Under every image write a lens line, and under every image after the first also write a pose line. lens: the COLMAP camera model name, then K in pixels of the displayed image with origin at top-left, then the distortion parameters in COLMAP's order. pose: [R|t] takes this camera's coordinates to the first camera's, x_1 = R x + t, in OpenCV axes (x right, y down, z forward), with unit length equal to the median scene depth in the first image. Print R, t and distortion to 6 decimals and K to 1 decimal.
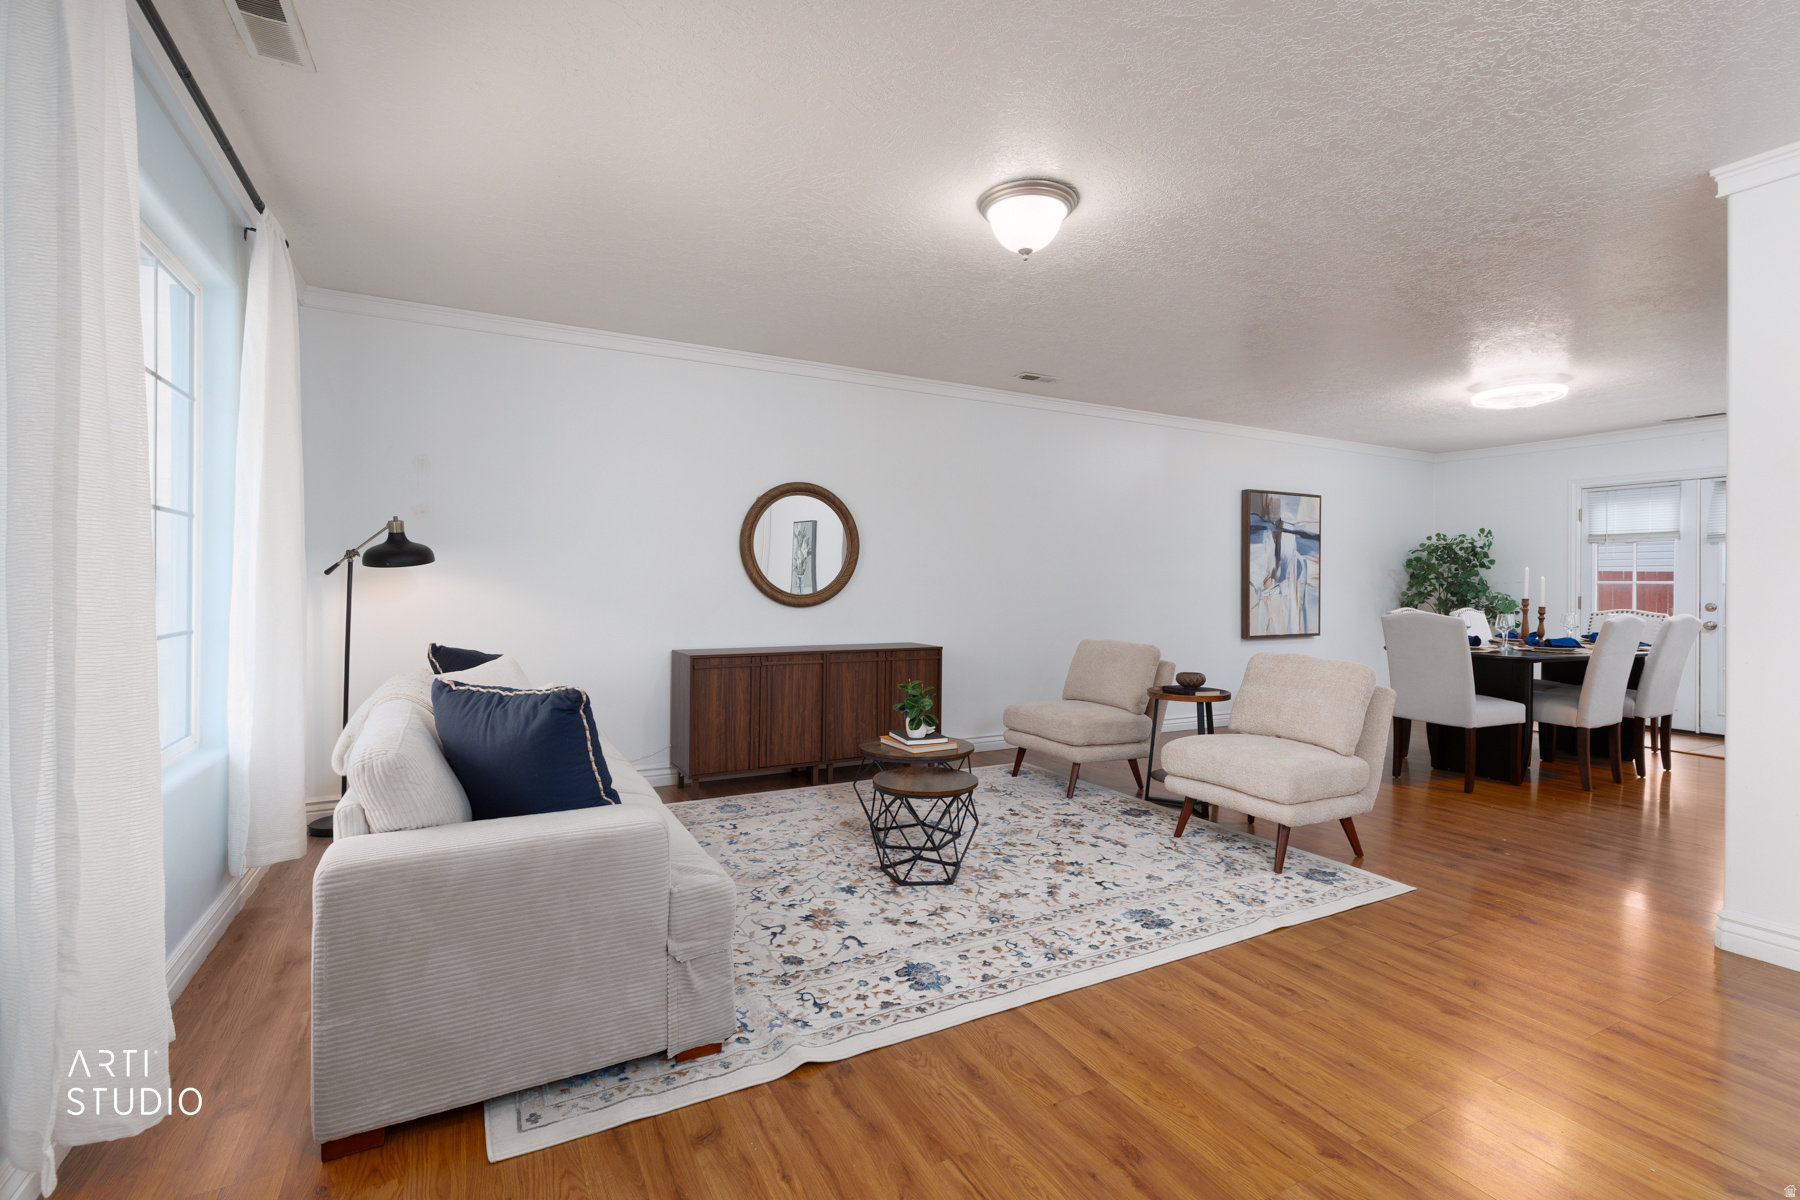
lens RADIAL K [[814.4, 0, 895.8], [0, 814.4, 591.9], [0, 0, 1]] dist [0.011548, -0.001326]
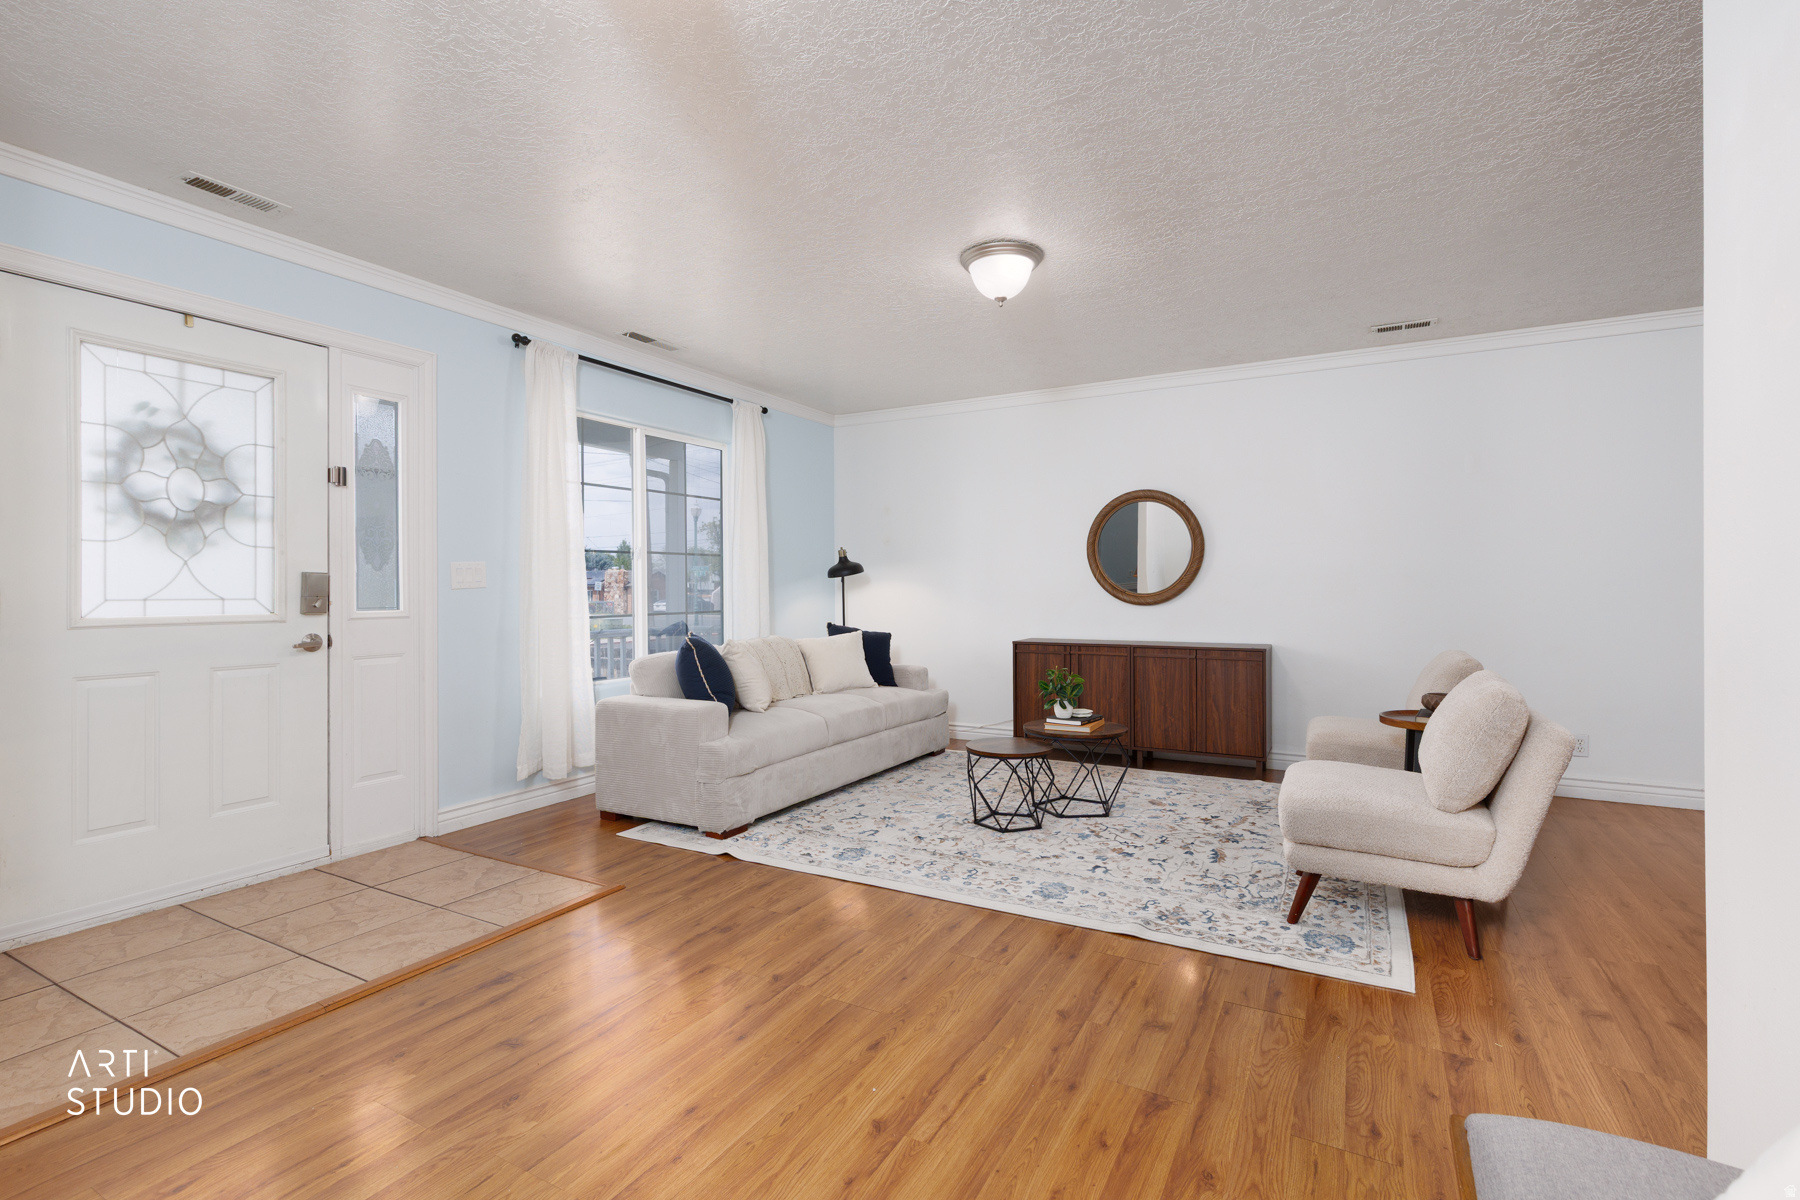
lens RADIAL K [[814.4, 0, 898.9], [0, 814.4, 613.1], [0, 0, 1]] dist [0.011548, -0.001326]
pose [[0.547668, 0.020185, -0.836453, 0.986456], [0.002459, 0.999666, 0.025734, 0.000592], [0.836692, -0.016151, 0.547435, 0.211249]]
